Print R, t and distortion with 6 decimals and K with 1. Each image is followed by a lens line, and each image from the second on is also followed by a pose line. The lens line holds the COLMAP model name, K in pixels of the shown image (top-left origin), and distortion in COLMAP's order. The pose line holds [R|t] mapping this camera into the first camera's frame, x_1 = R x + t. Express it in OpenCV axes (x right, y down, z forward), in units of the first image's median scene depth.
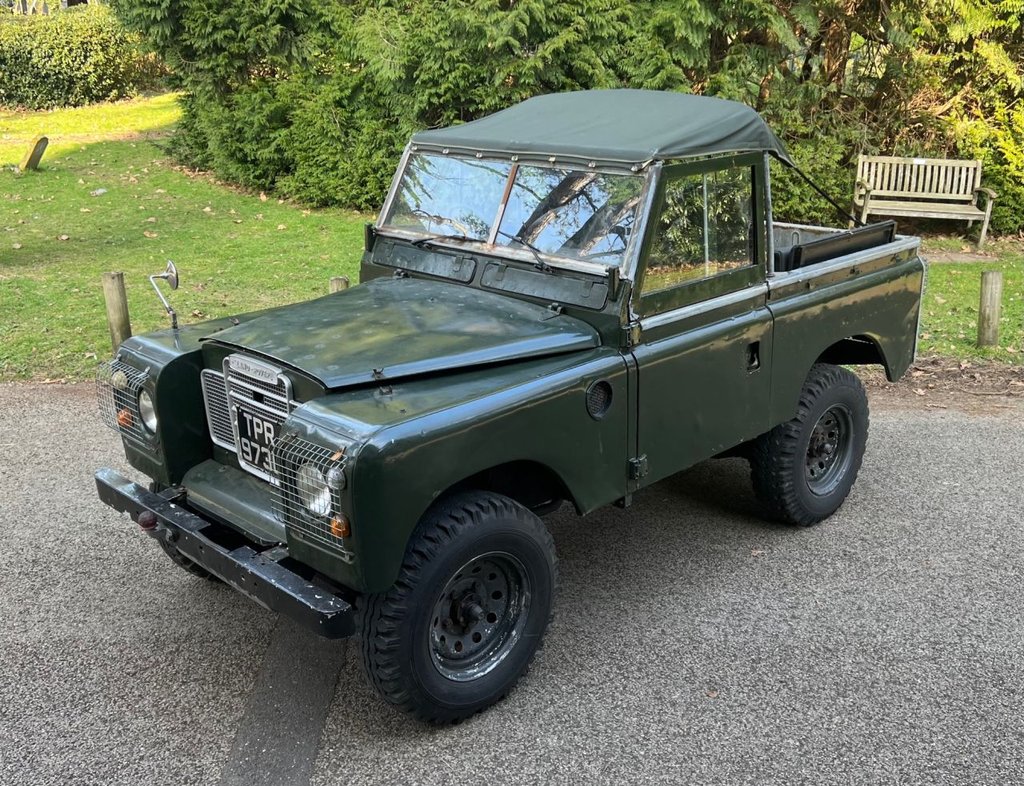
lens RADIAL K [[1034.4, 0, 536.3], [0, 1034.4, 398.8], [0, 0, 1]] dist [0.068757, -0.102117]
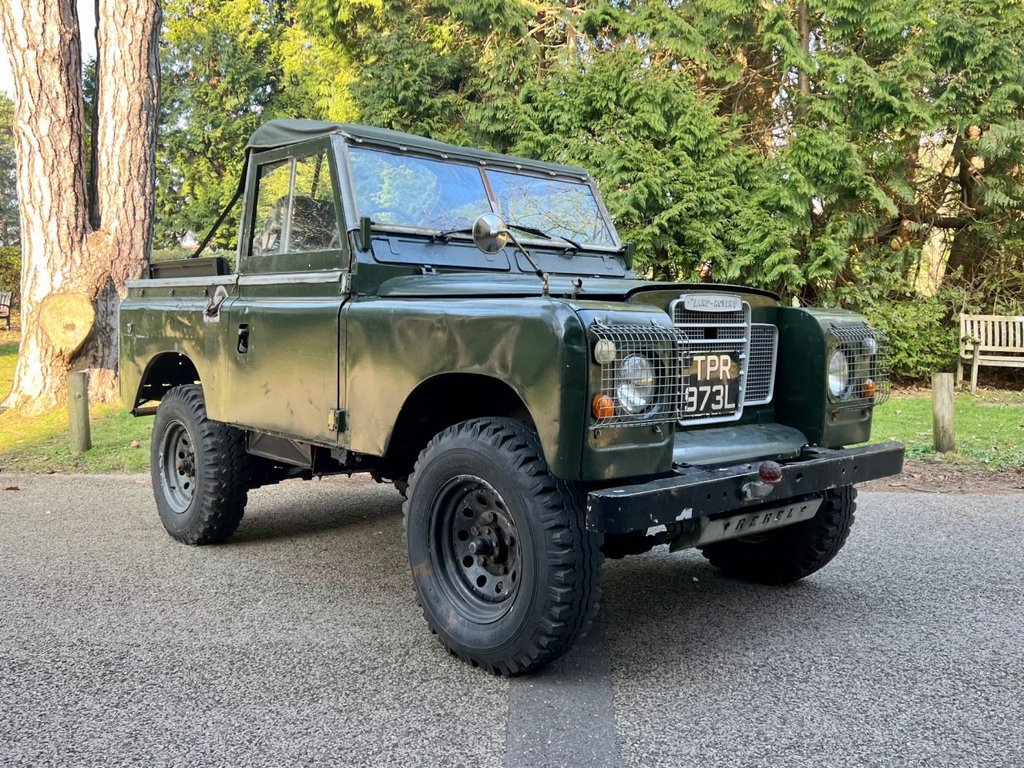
lens RADIAL K [[922.8, 0, 512.6], [0, 922.8, 351.9], [0, 0, 1]] dist [0.026340, -0.011892]
pose [[0.996515, -0.010886, -0.082700, -0.068257], [-0.012710, 0.960053, -0.279531, 0.075371], [0.082439, 0.279608, 0.956569, 0.078645]]
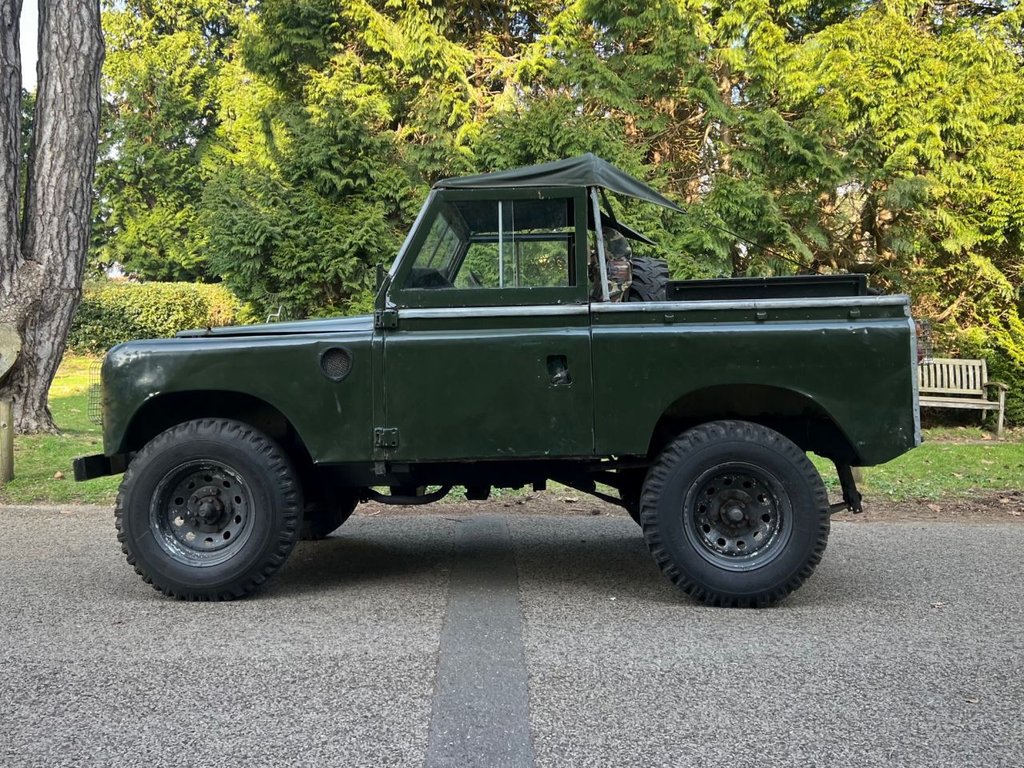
lens RADIAL K [[930.2, 0, 516.1], [0, 930.2, 317.8], [0, 0, 1]] dist [0.037391, -0.029213]
pose [[0.999957, -0.001886, -0.009097, -0.064420], [-0.001452, 0.935393, -0.353607, 0.086144], [0.009176, 0.353605, 0.935350, 0.054148]]
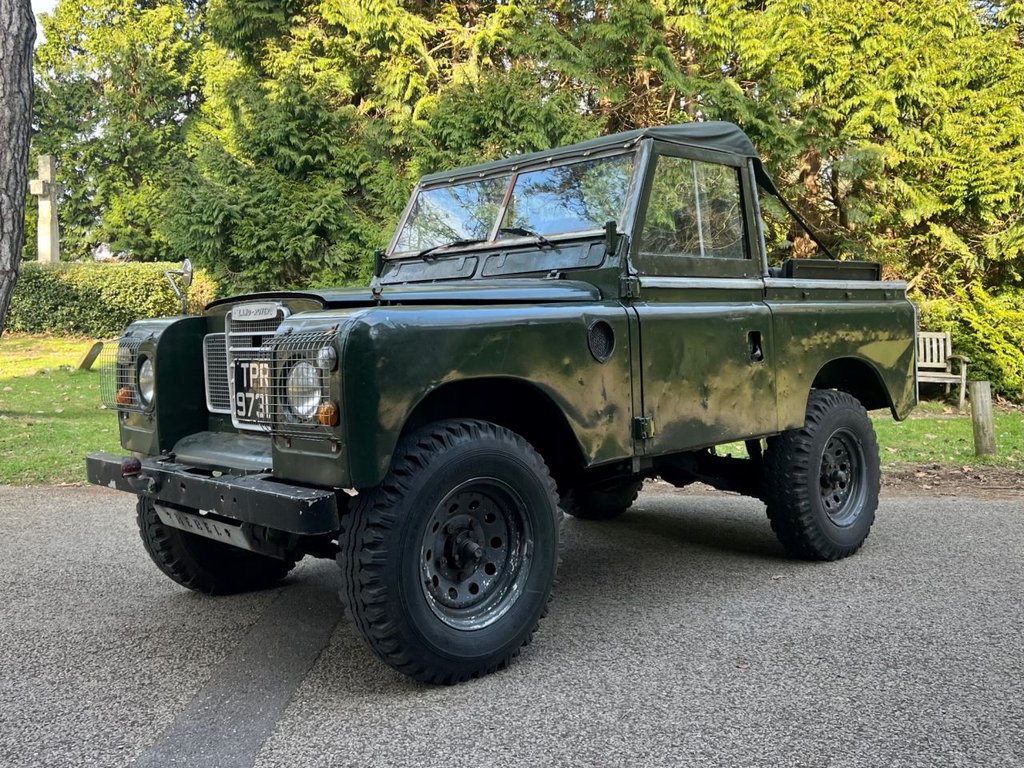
lens RADIAL K [[954.8, 0, 508.5], [0, 954.8, 314.2], [0, 0, 1]] dist [0.029378, -0.022521]
pose [[0.999445, -0.012593, -0.030854, 0.000424], [0.001577, 0.942689, -0.333670, 0.089669], [0.033287, 0.333436, 0.942185, 0.044380]]
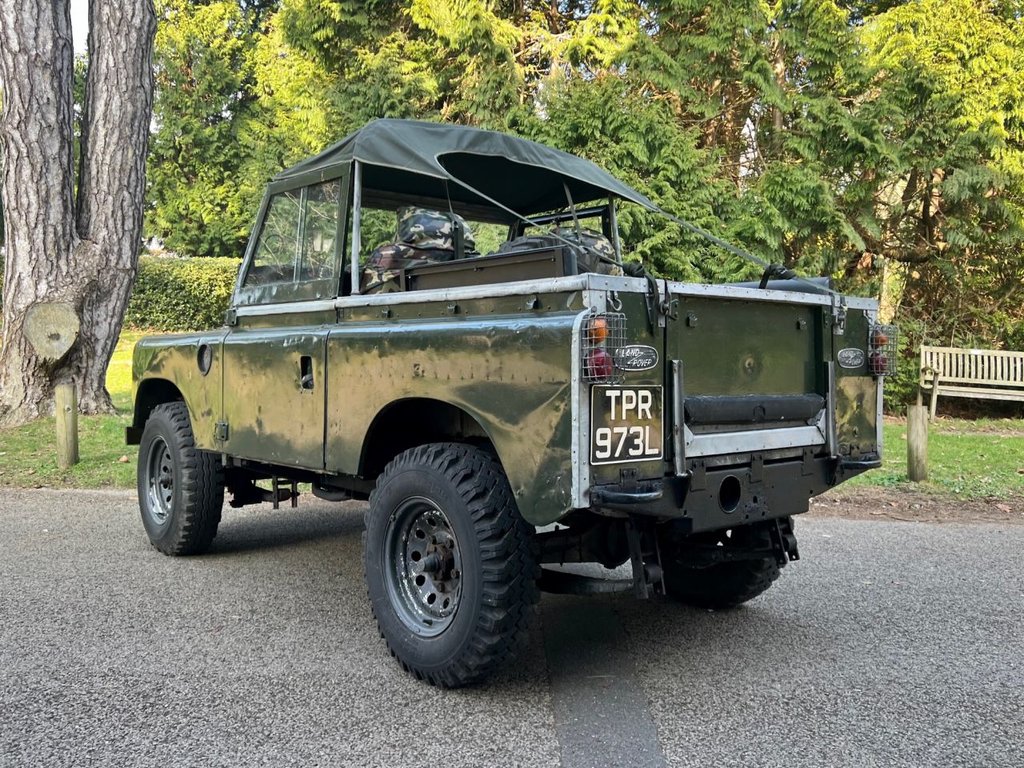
lens RADIAL K [[906.1, 0, 535.7], [0, 906.1, 361.2], [0, 0, 1]] dist [0.028784, -0.016614]
pose [[0.999798, 0.015108, -0.013219, -0.092852], [-0.018239, 0.958704, -0.283821, 0.068941], [0.008385, 0.284004, 0.958786, 0.073626]]
